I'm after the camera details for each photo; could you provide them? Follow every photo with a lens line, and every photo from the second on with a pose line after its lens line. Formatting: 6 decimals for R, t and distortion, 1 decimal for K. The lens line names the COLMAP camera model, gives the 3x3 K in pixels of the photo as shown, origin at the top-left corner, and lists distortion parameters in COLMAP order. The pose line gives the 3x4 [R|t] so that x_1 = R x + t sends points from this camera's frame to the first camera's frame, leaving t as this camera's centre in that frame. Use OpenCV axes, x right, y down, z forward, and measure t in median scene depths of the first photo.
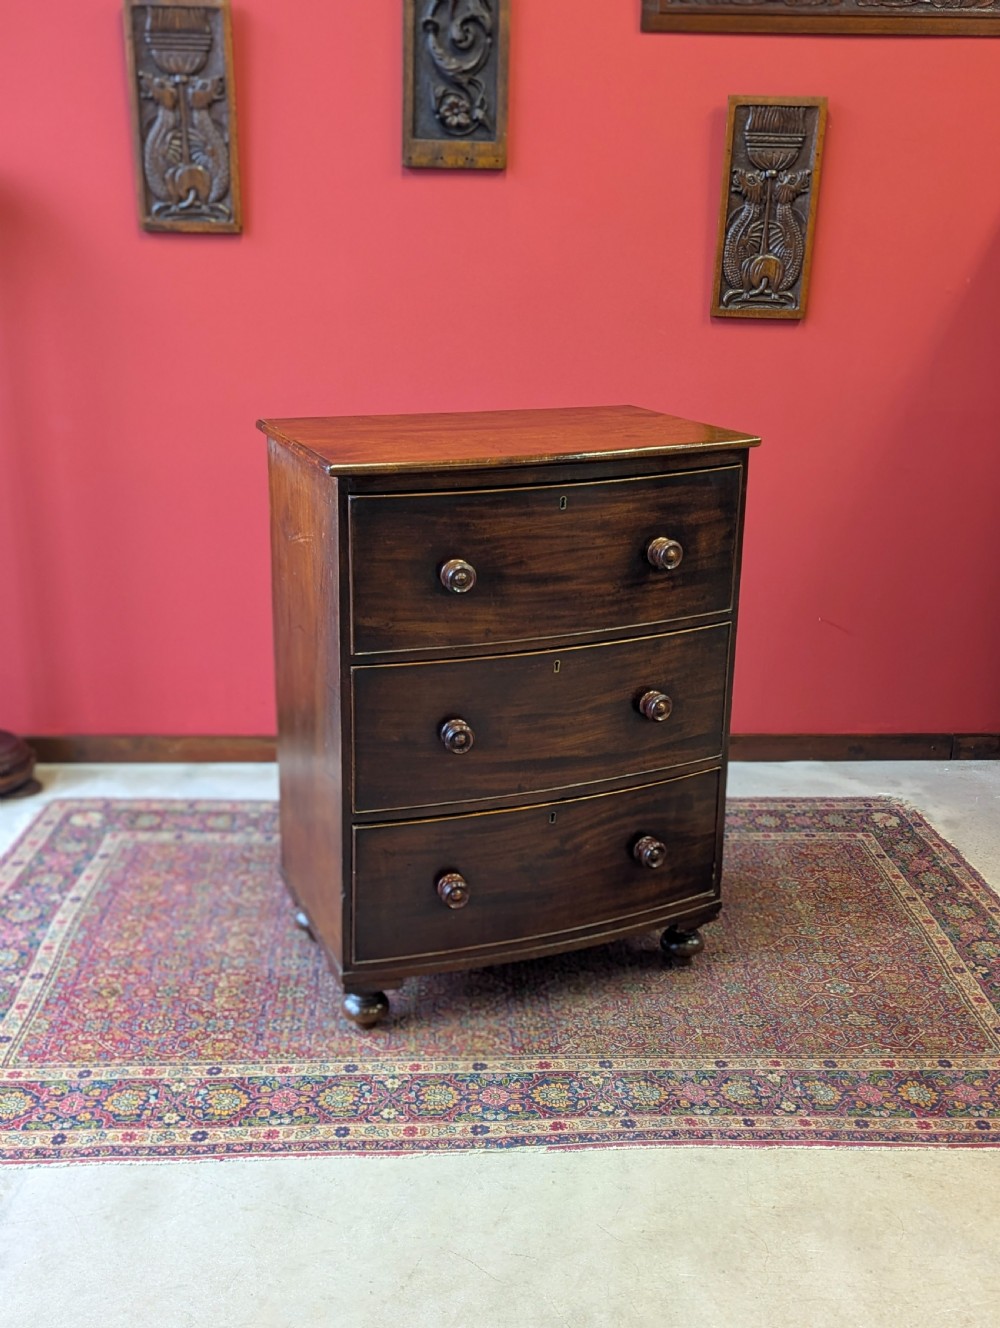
lens RADIAL K [[1416.9, 0, 493.3], [0, 1416.9, 674.7], [0, 0, 1]] dist [0.042280, -0.010990]
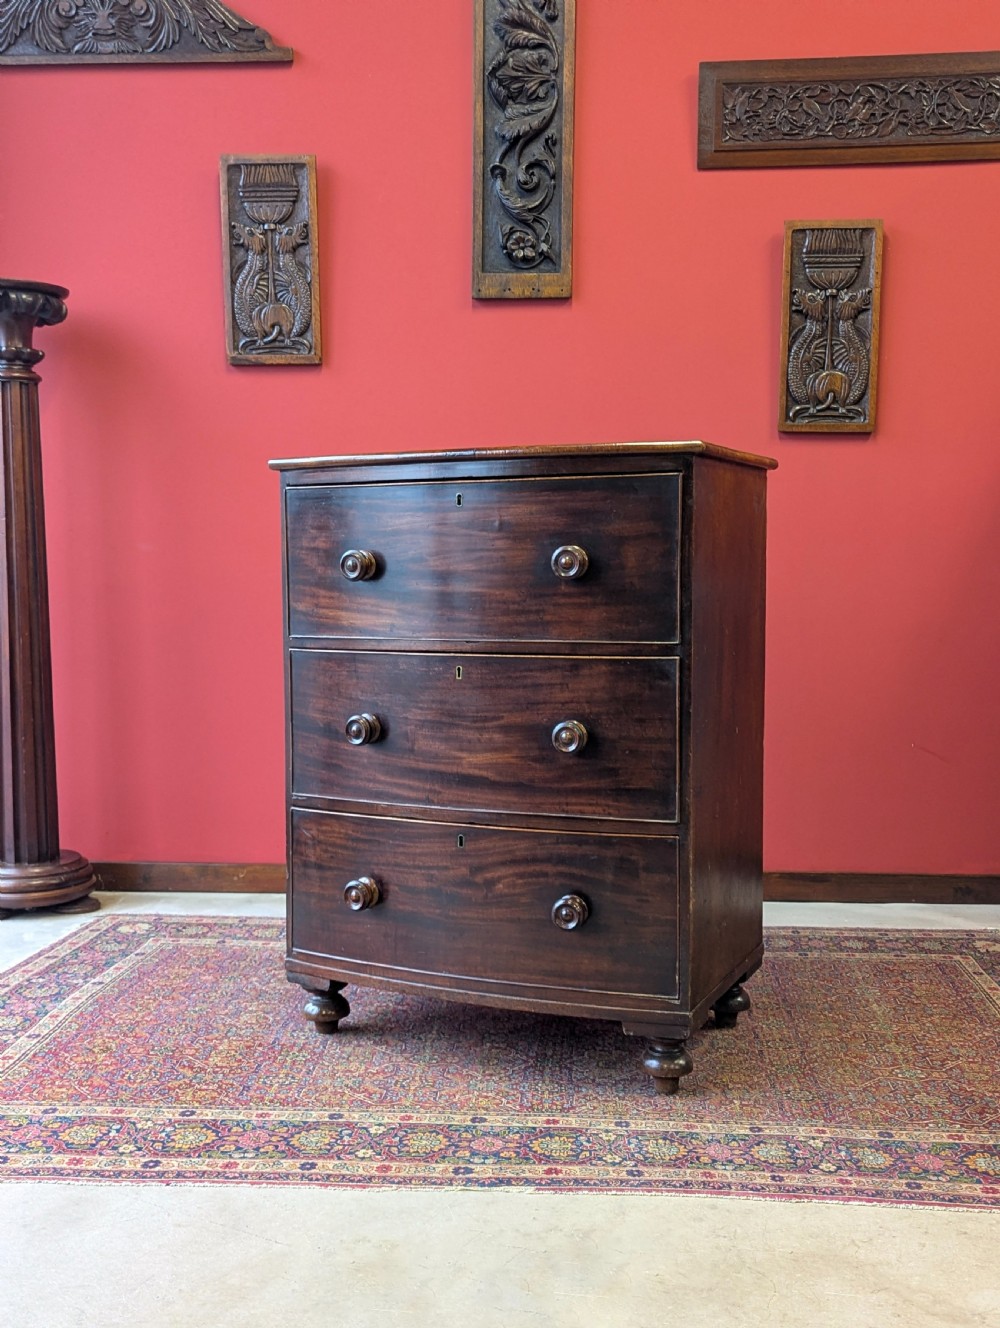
lens RADIAL K [[1403.0, 0, 507.7], [0, 1403.0, 666.2], [0, 0, 1]] dist [0.029798, 0.026085]
pose [[0.992963, -0.007108, -0.118209, 0.107122], [-0.020612, 0.972588, -0.231620, 0.190216], [0.116615, 0.232427, 0.965598, 0.081776]]
